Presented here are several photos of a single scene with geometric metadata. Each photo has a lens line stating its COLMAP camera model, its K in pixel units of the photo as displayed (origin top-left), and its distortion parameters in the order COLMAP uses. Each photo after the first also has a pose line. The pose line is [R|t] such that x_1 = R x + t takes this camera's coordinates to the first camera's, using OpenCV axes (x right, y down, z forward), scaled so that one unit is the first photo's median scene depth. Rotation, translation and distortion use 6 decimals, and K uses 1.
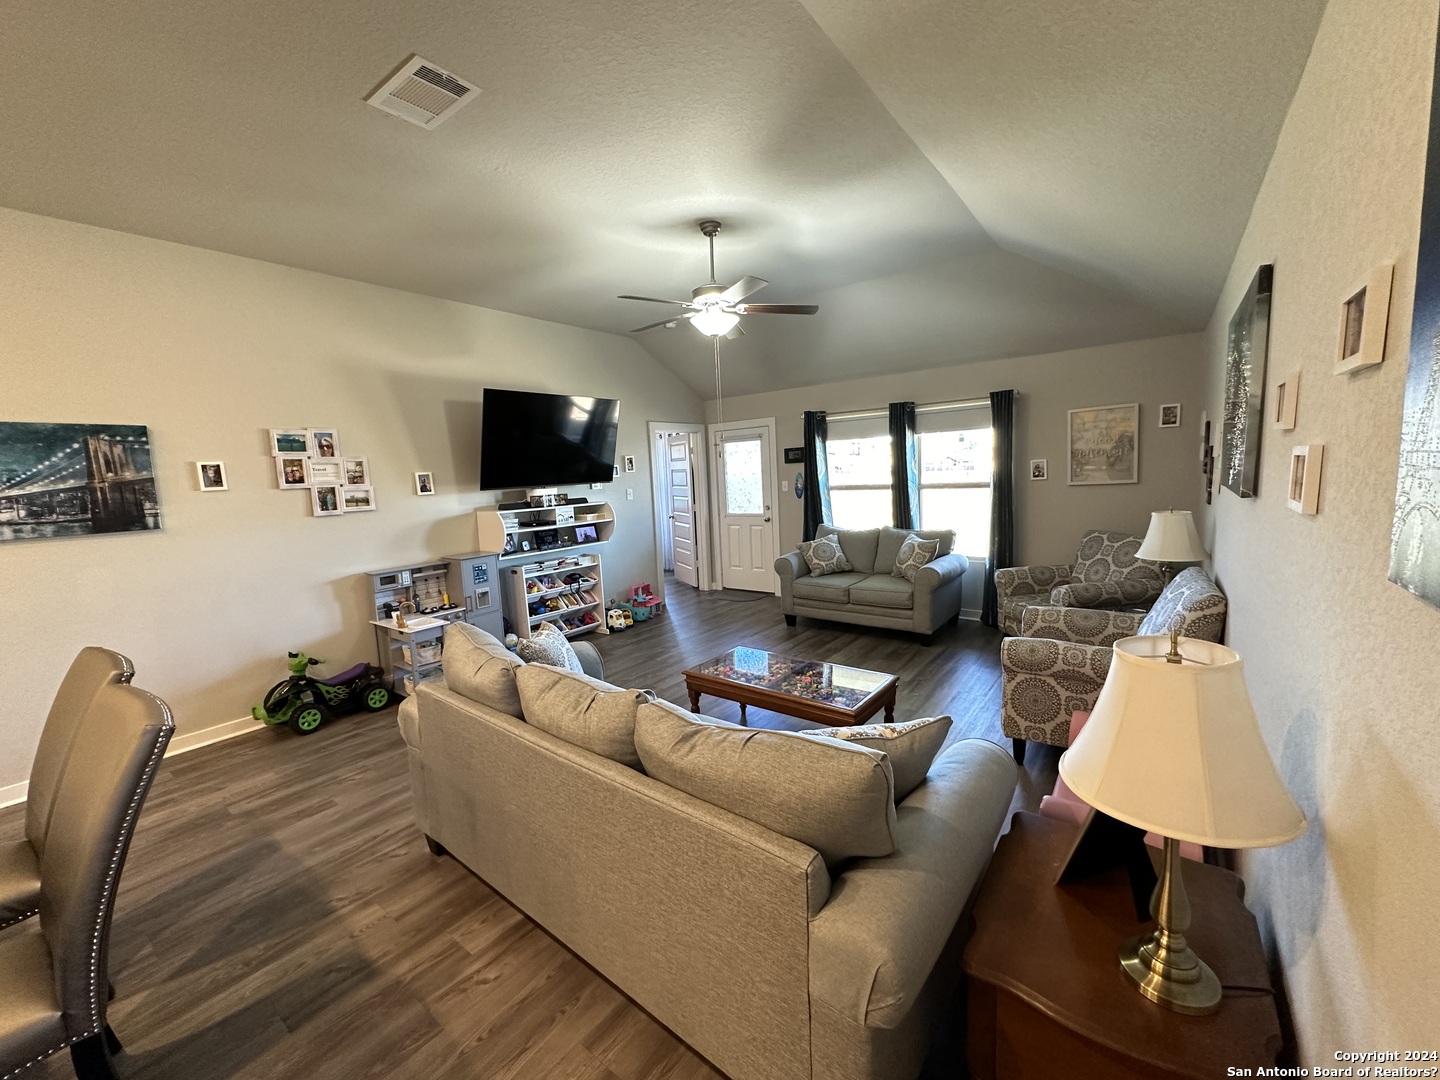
lens RADIAL K [[571.3, 0, 719.3], [0, 571.3, 537.7], [0, 0, 1]] dist [0.000340, 0.000001]
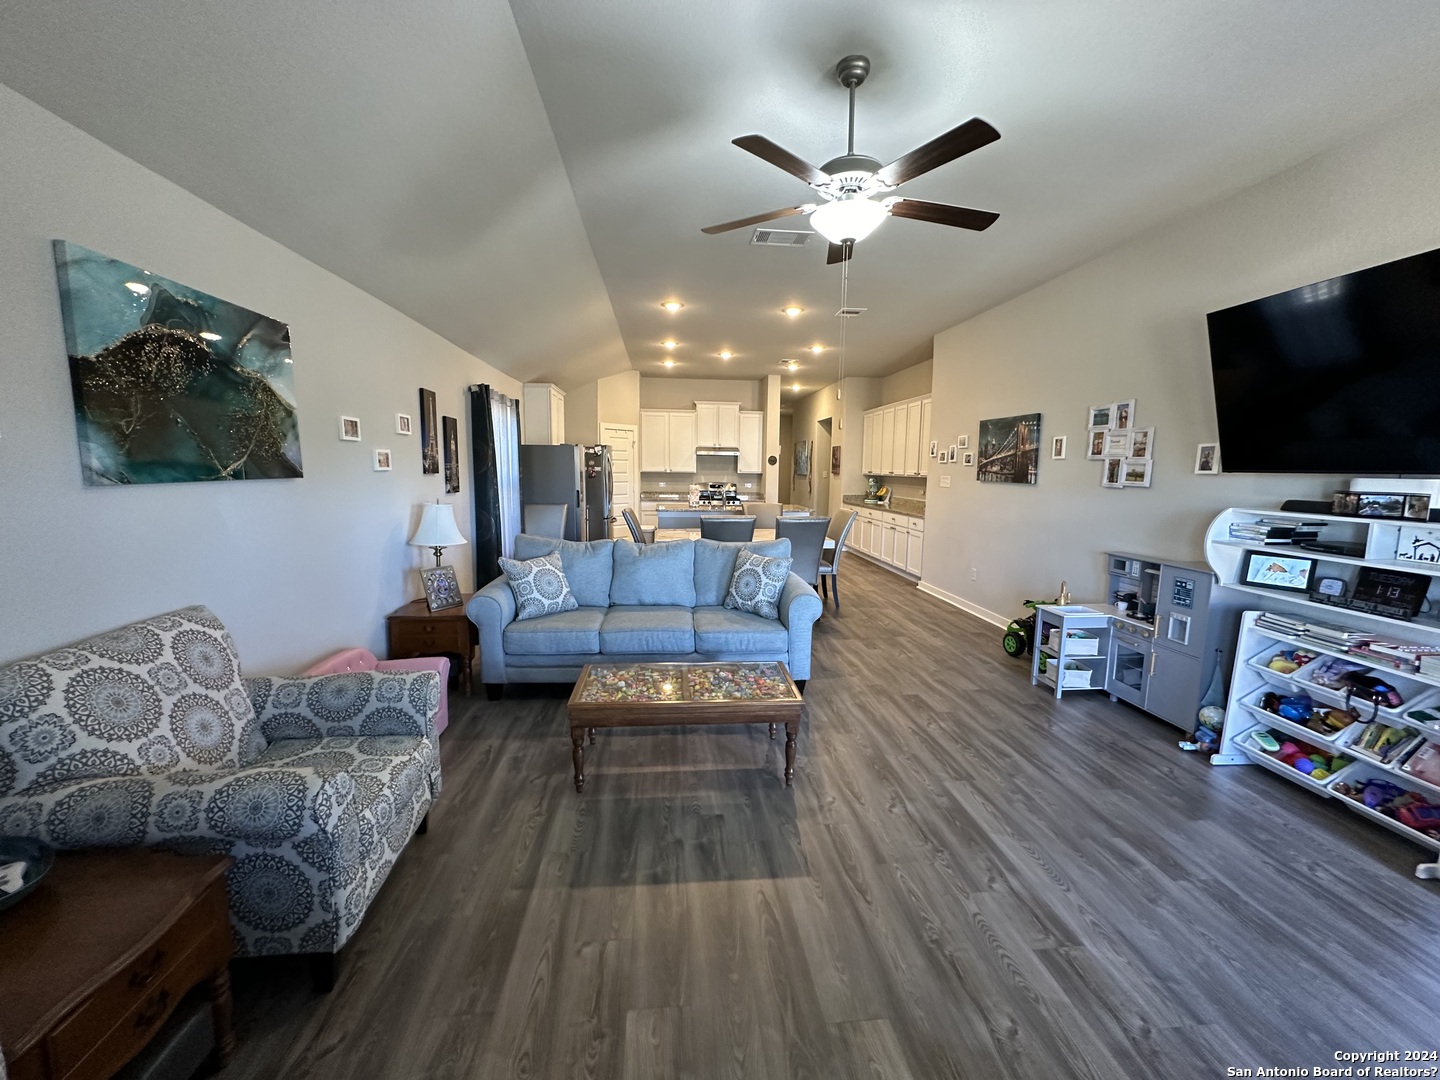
lens RADIAL K [[571.3, 0, 720.2], [0, 571.3, 543.2], [0, 0, 1]] dist [0.000340, 0.000001]
pose [[-0.730264, 0.125124, -0.671609, 0.533308], [-0.060939, 0.967235, 0.246463, -0.157490], [0.680441, 0.220910, -0.698712, 1.319679]]
